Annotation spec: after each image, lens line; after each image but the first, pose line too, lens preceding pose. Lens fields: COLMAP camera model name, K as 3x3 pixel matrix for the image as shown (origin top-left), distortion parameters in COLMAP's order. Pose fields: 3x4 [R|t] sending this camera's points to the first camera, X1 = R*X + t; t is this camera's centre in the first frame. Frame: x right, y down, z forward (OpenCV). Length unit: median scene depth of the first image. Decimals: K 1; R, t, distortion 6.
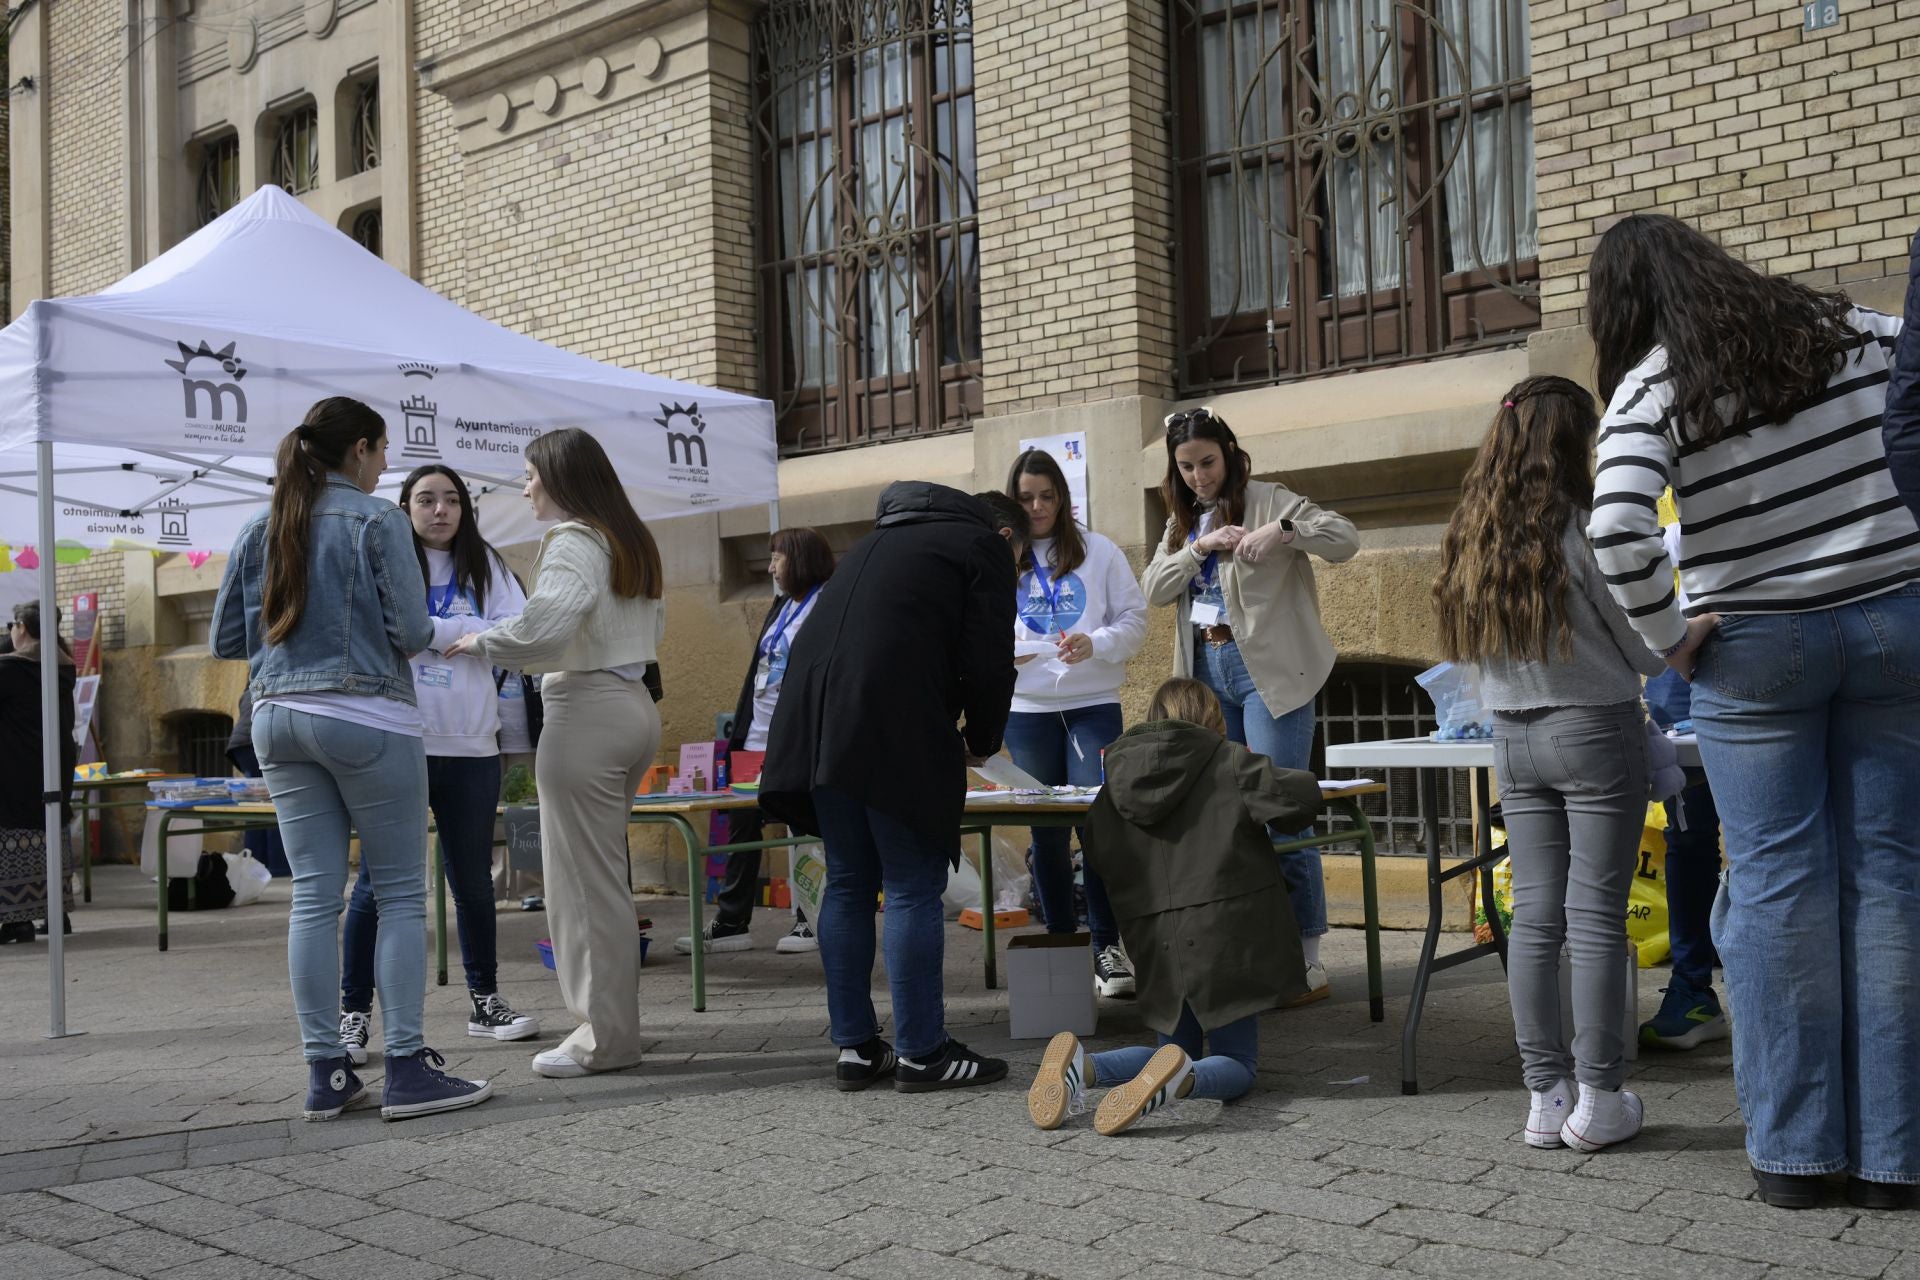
lens RADIAL K [[1338.6, 0, 964.7], [0, 1338.6, 658.6], [0, 0, 1]] dist [0.005168, 0.005954]
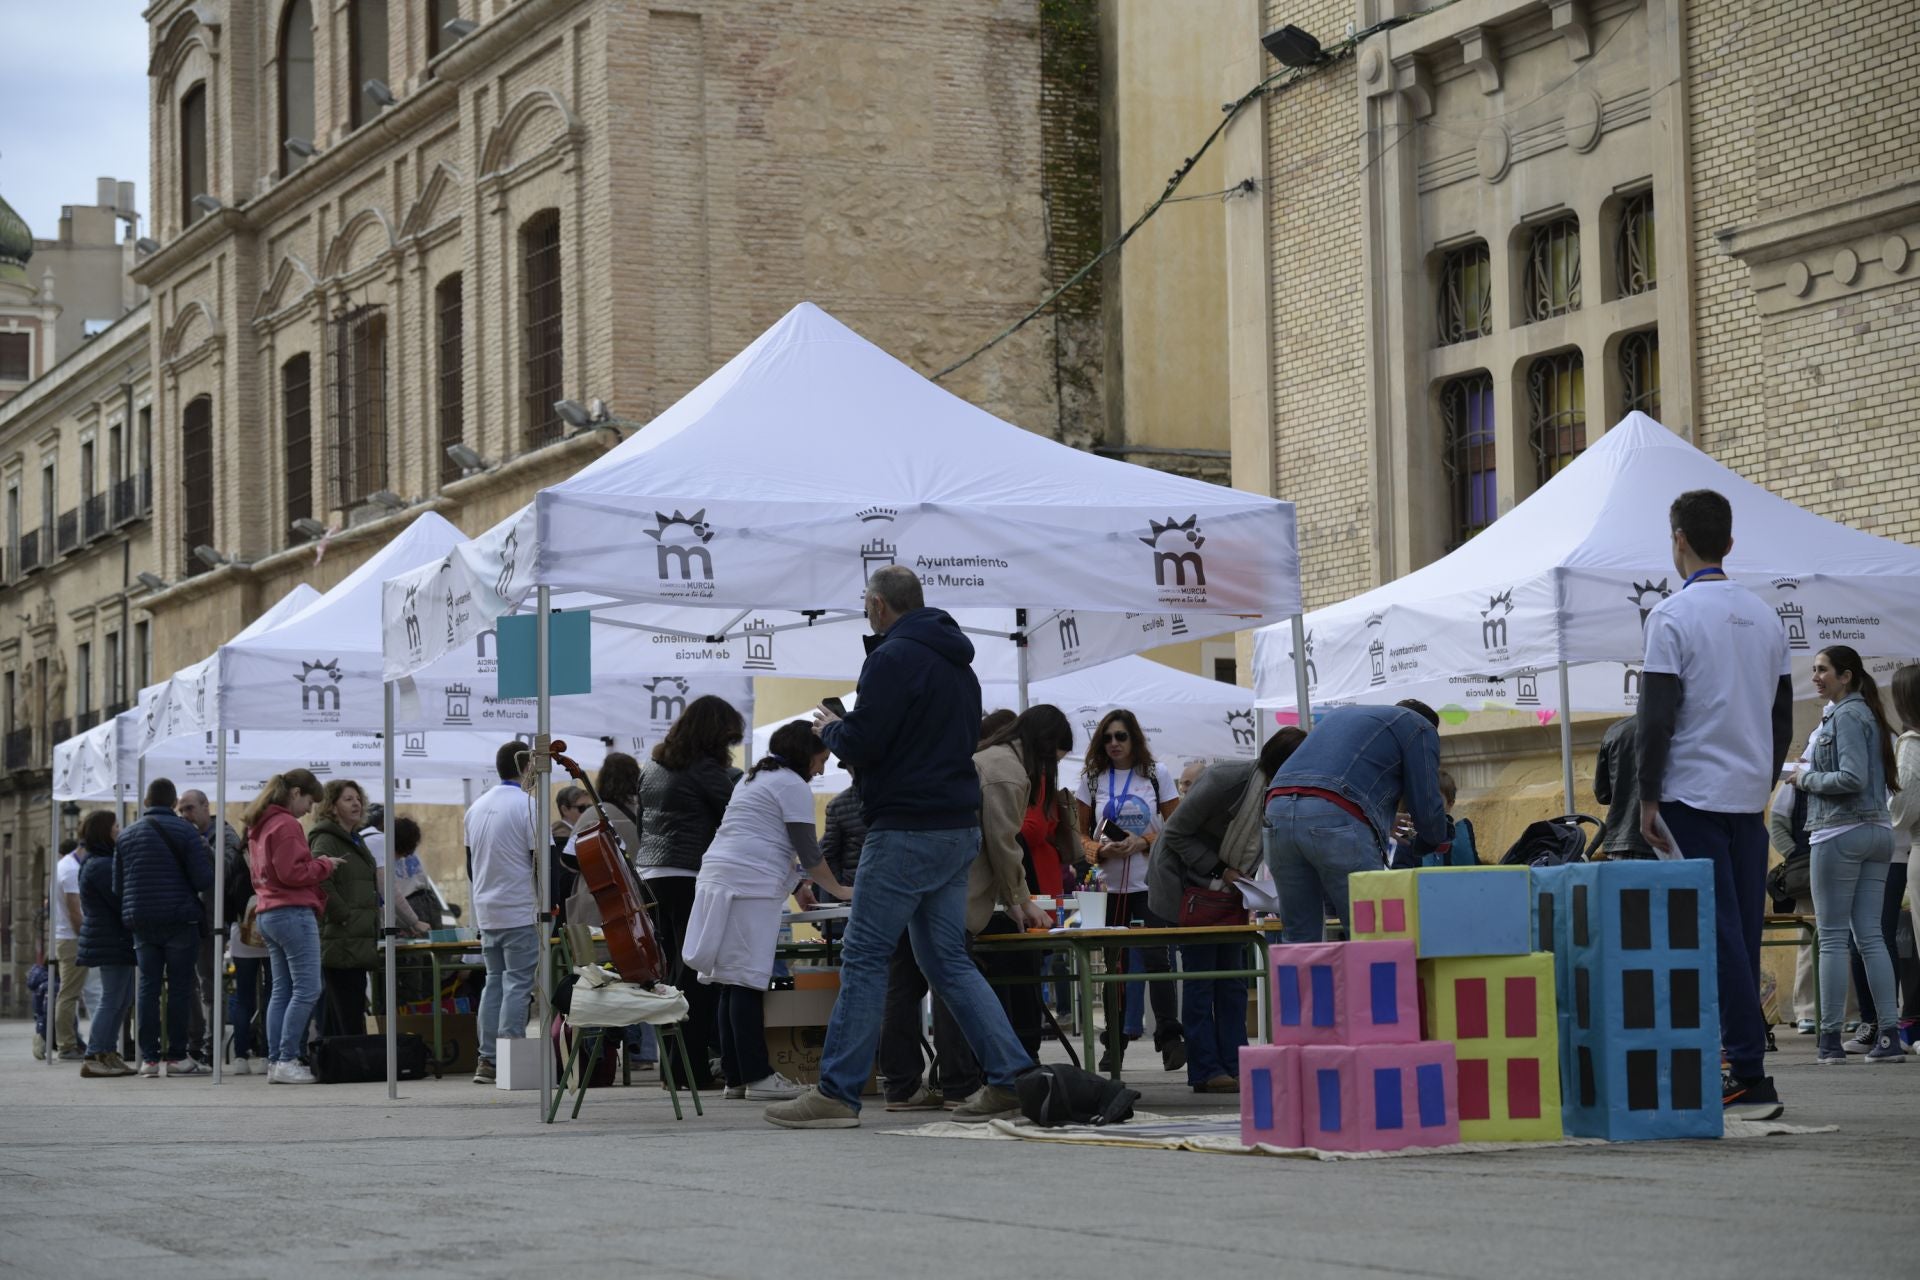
lens RADIAL K [[3279.0, 0, 1072.8], [0, 3279.0, 647.3], [0, 0, 1]] dist [0.011669, -0.097542]
pose [[0.897379, -0.024008, -0.440607, 0.233992], [0.003466, 0.998872, -0.047366, -0.003053], [0.441247, 0.040978, 0.896450, -1.353974]]
